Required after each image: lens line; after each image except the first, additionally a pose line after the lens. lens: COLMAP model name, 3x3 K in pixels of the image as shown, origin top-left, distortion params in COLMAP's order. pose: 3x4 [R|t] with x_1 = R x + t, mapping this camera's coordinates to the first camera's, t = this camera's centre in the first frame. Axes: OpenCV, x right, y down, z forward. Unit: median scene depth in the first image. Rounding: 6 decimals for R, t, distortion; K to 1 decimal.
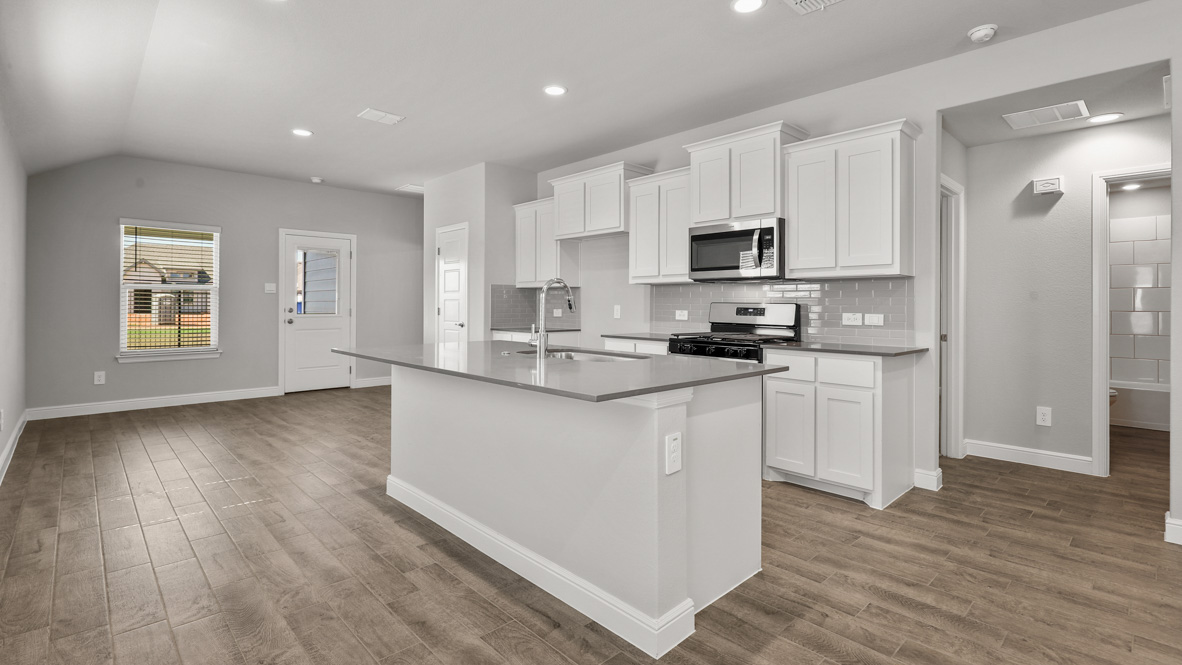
lens RADIAL K [[542.5, 0, 590.2], [0, 542.5, 287.8], [0, 0, 1]] dist [0.000281, -0.000195]
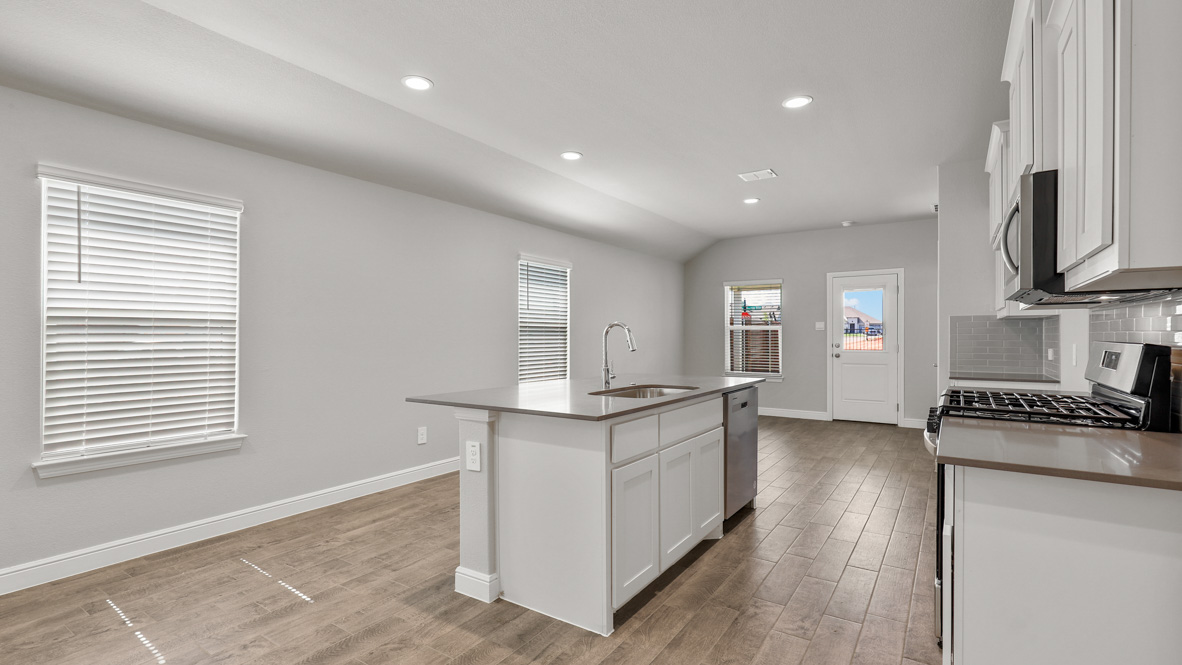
lens RADIAL K [[538.3, 0, 591.0], [0, 538.3, 332.5], [0, 0, 1]] dist [0.000948, -0.000168]
pose [[0.217322, -0.011827, -0.976028, 0.484616], [0.031599, 0.999488, -0.005076, 0.005345], [0.975588, -0.029738, 0.217585, 0.320703]]
